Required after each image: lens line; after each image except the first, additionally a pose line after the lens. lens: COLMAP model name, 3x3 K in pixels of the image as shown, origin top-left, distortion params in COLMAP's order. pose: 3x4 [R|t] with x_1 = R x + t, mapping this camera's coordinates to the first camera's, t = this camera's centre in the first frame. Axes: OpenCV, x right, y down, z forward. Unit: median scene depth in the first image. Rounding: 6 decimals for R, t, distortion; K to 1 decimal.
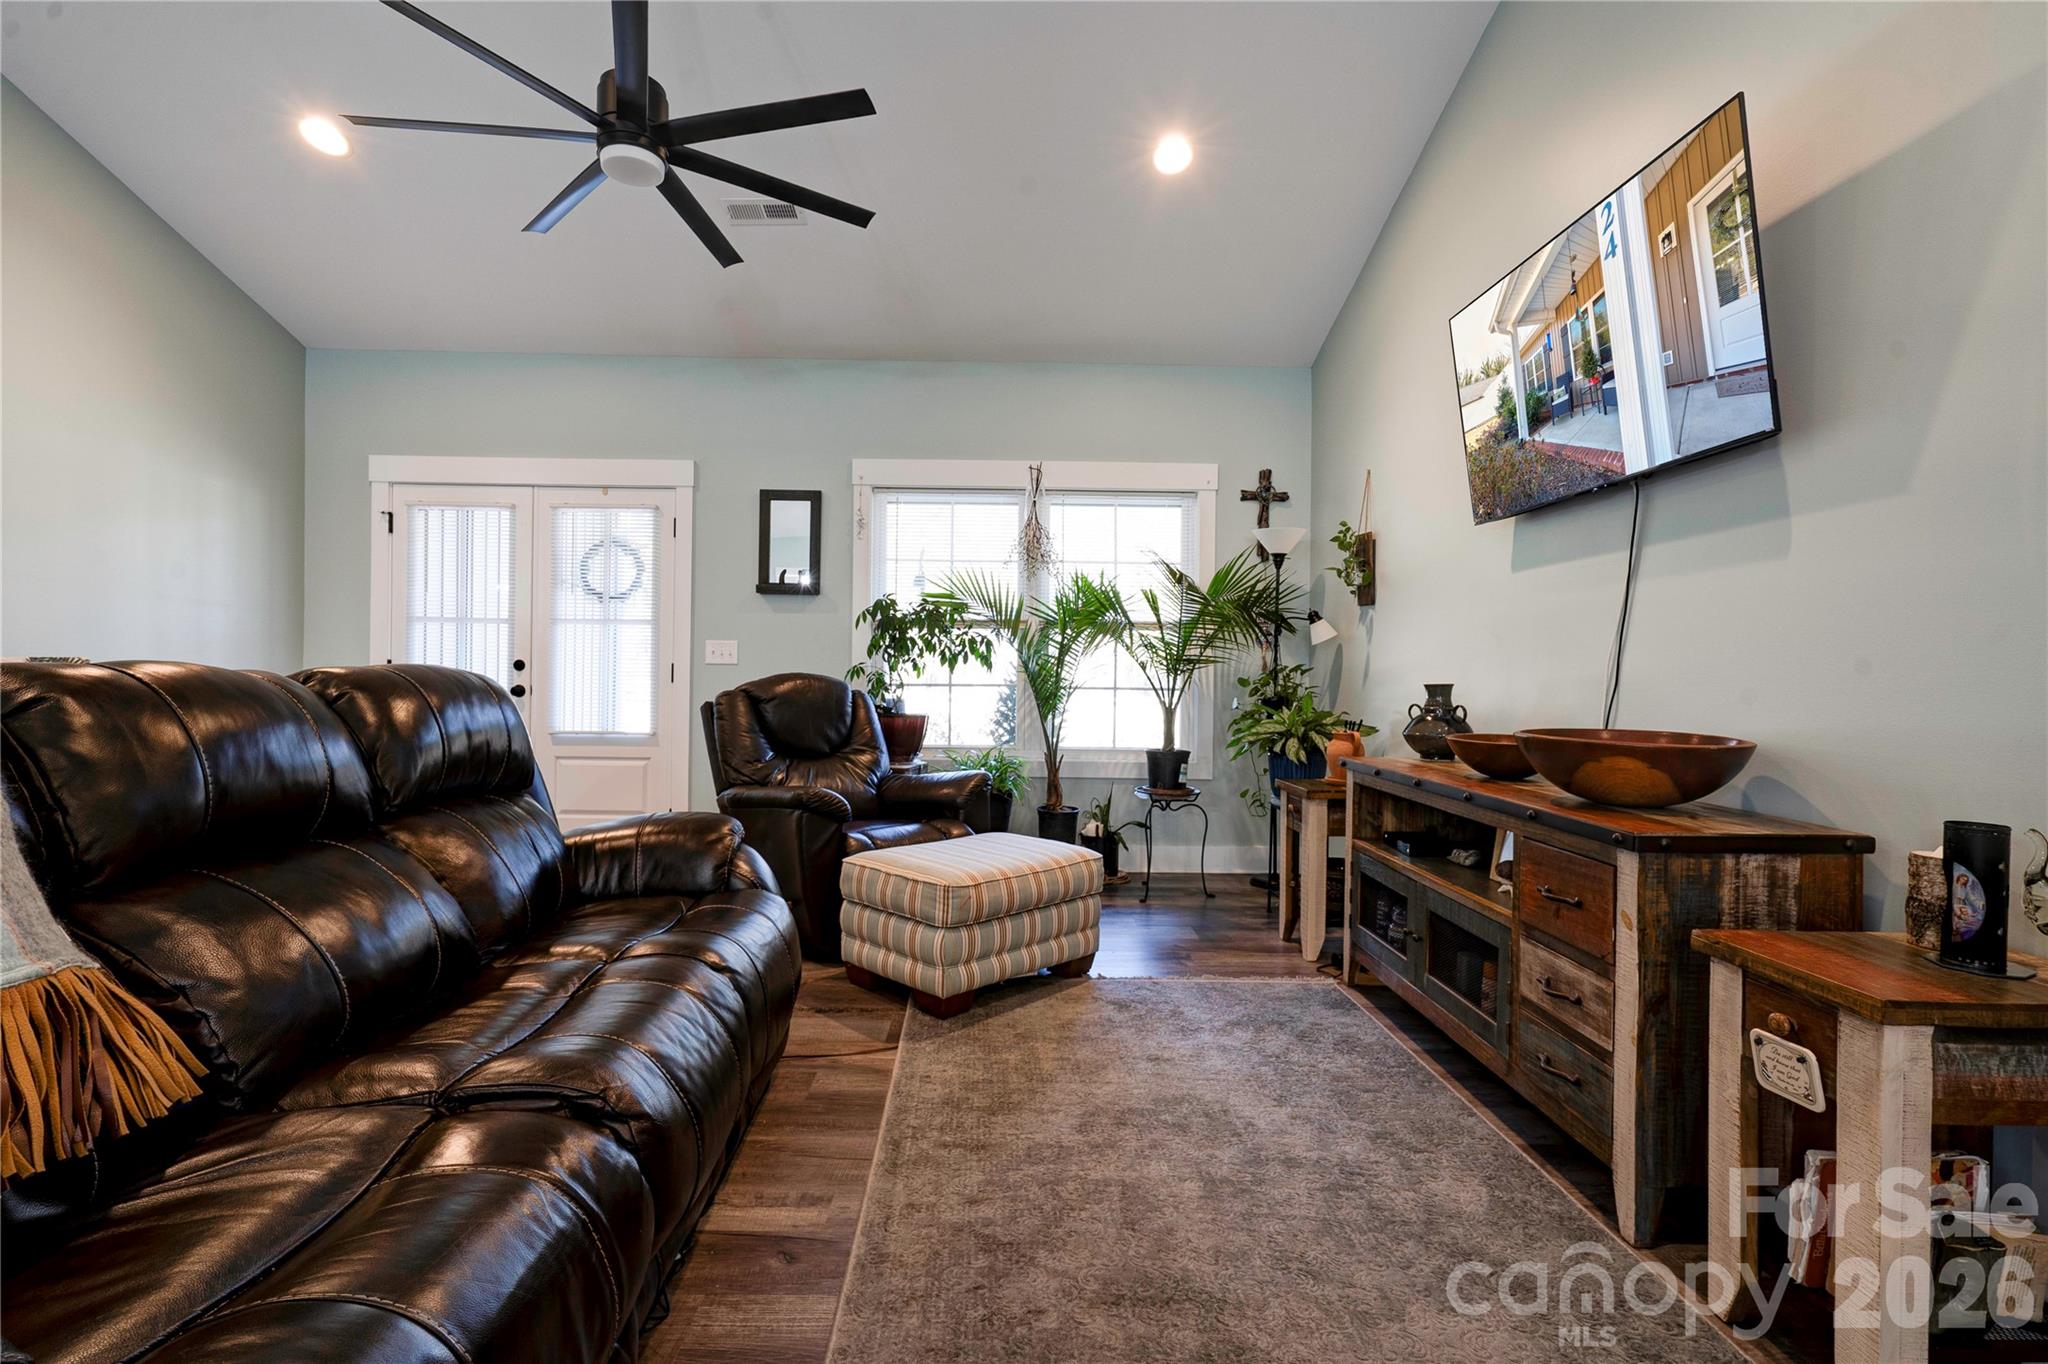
lens RADIAL K [[934.6, 0, 1007.6], [0, 934.6, 678.4], [0, 0, 1]] dist [-0.002423, 0.008529]
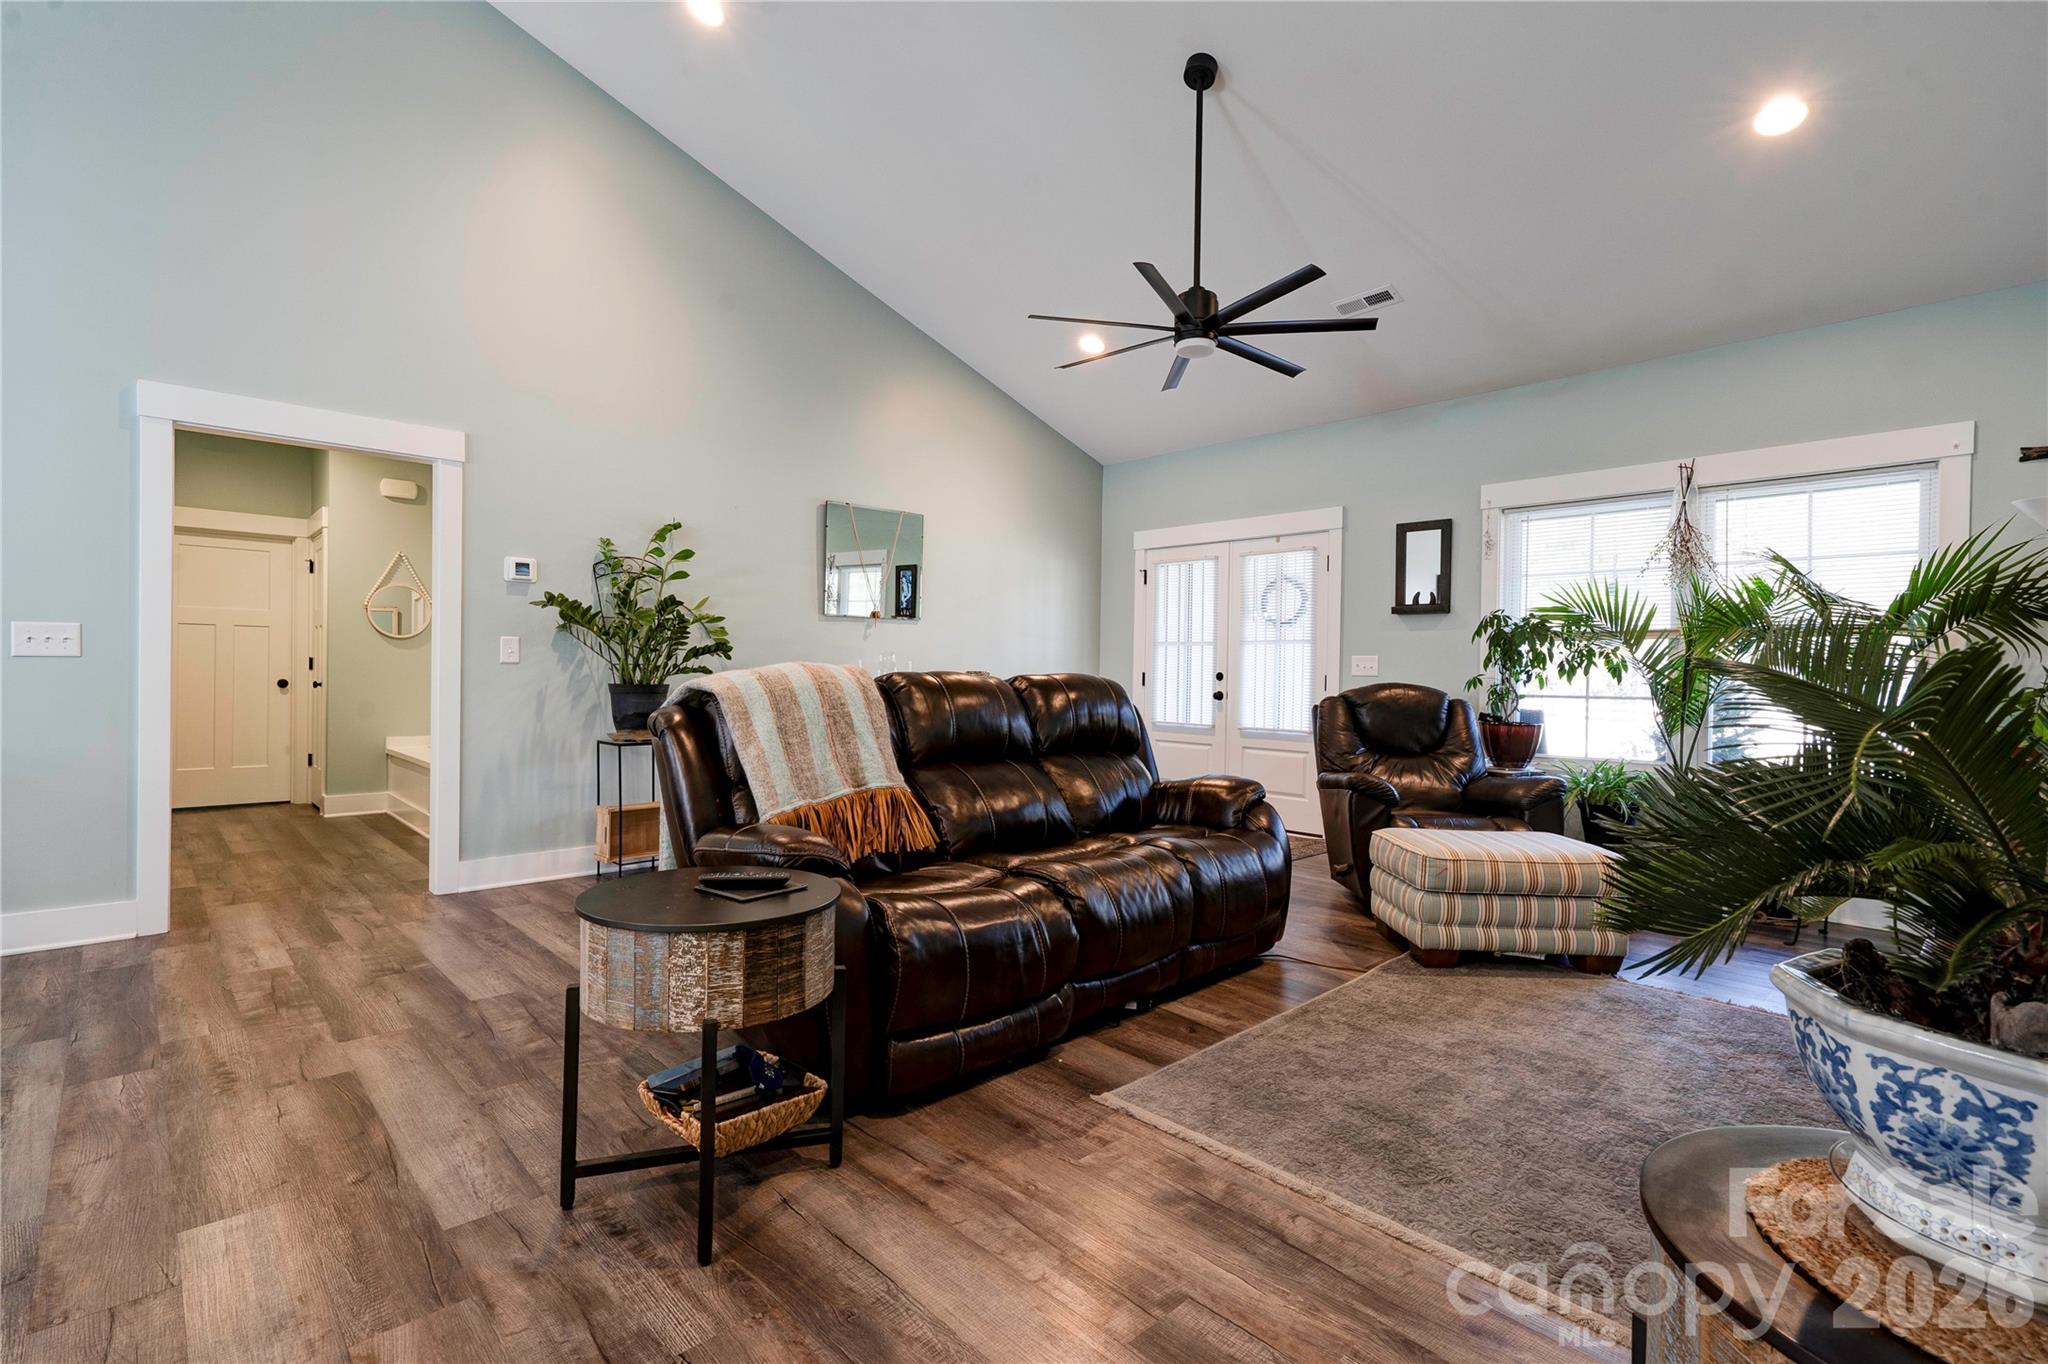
lens RADIAL K [[934.4, 0, 1014.7], [0, 934.4, 675.4], [0, 0, 1]] dist [-0.014796, 0.021876]
pose [[0.681727, 0.000387, -0.731606, 0.263835], [-0.013193, 0.999844, -0.011764, 0.004321], [0.731488, 0.017672, 0.681626, -0.128395]]
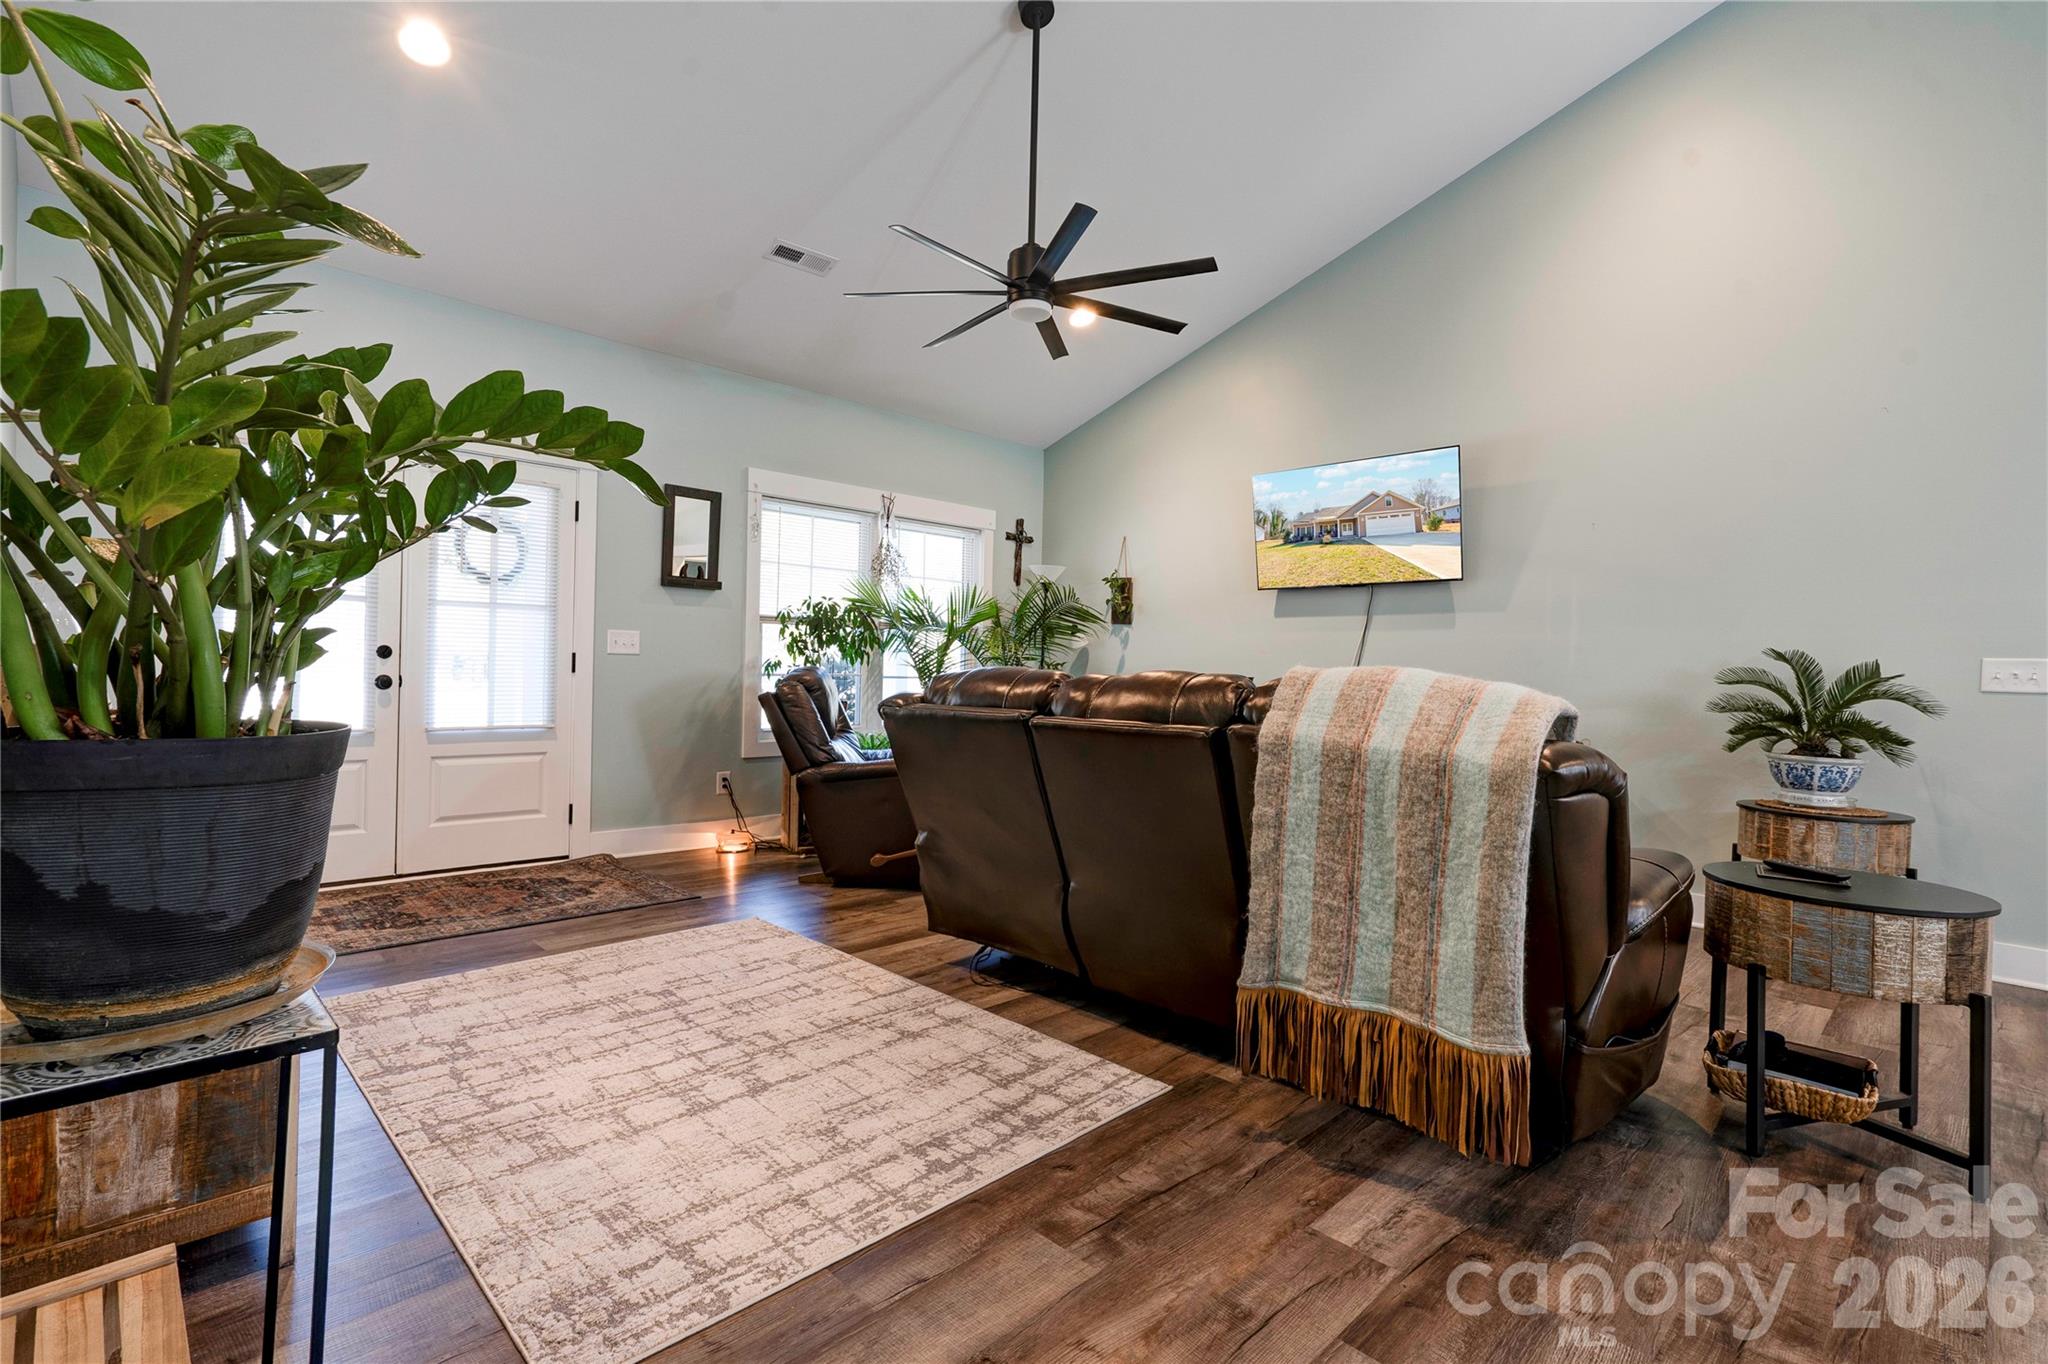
lens RADIAL K [[949.5, 0, 1002.4], [0, 949.5, 674.3], [0, 0, 1]] dist [0.000109, 0.014933]
pose [[0.734844, 0.000455, 0.678236, -0.722546], [-0.011287, 0.999870, 0.011558, -0.010446], [-0.678142, -0.016148, 0.734754, -0.016767]]
